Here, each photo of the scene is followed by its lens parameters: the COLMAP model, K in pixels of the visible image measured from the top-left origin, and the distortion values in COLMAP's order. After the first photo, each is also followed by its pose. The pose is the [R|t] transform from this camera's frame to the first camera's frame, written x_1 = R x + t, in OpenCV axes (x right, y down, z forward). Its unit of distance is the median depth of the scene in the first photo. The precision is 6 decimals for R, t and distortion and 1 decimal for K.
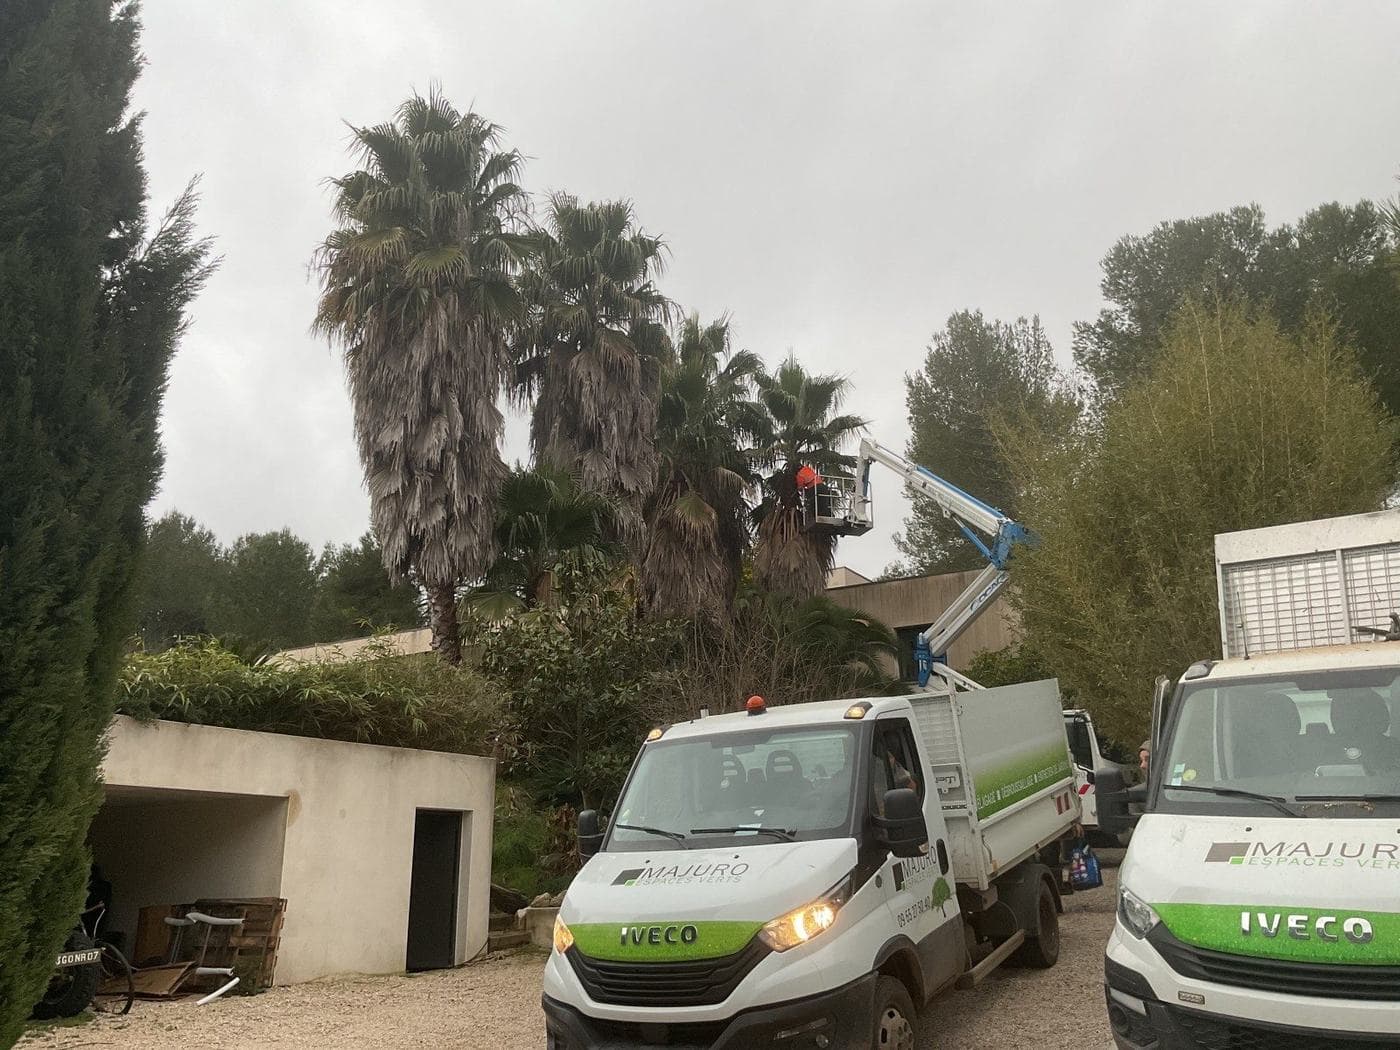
lens RADIAL K [[1013.1, 0, 703.1], [0, 1013.1, 561.3], [0, 0, 1]] dist [0.006421, -0.071046]
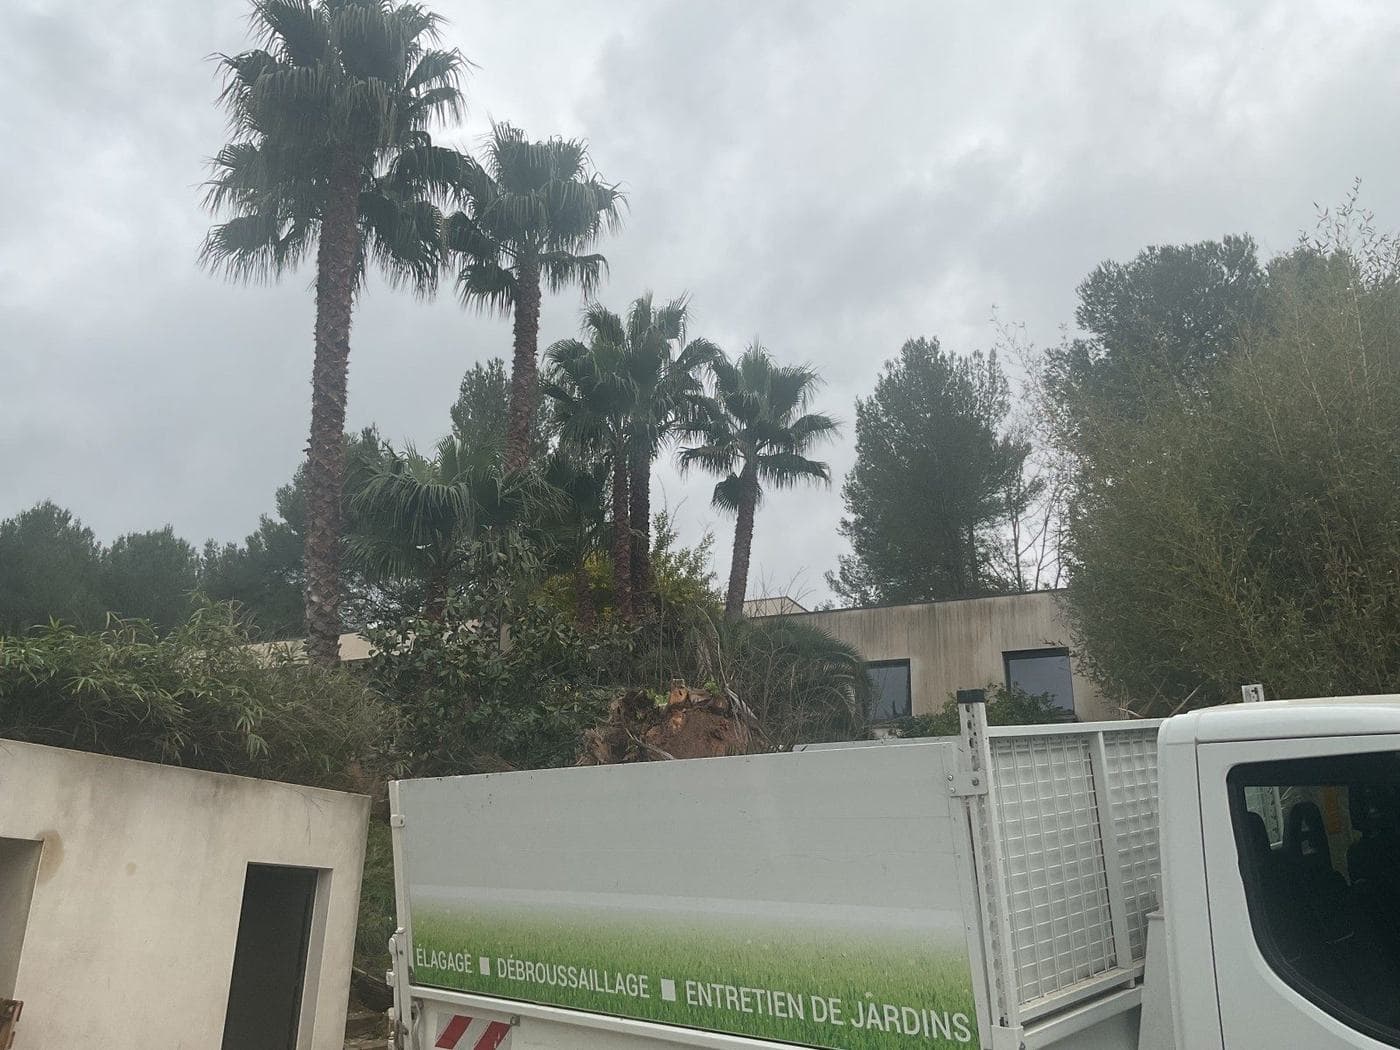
lens RADIAL K [[1013.1, 0, 703.1], [0, 1013.1, 561.3], [0, 0, 1]] dist [0.006421, -0.071046]
pose [[0.994278, 0.062962, 0.086300, -0.022272], [-0.059468, 0.997326, -0.042474, 0.023307], [-0.088744, 0.037099, 0.995363, 0.133197]]
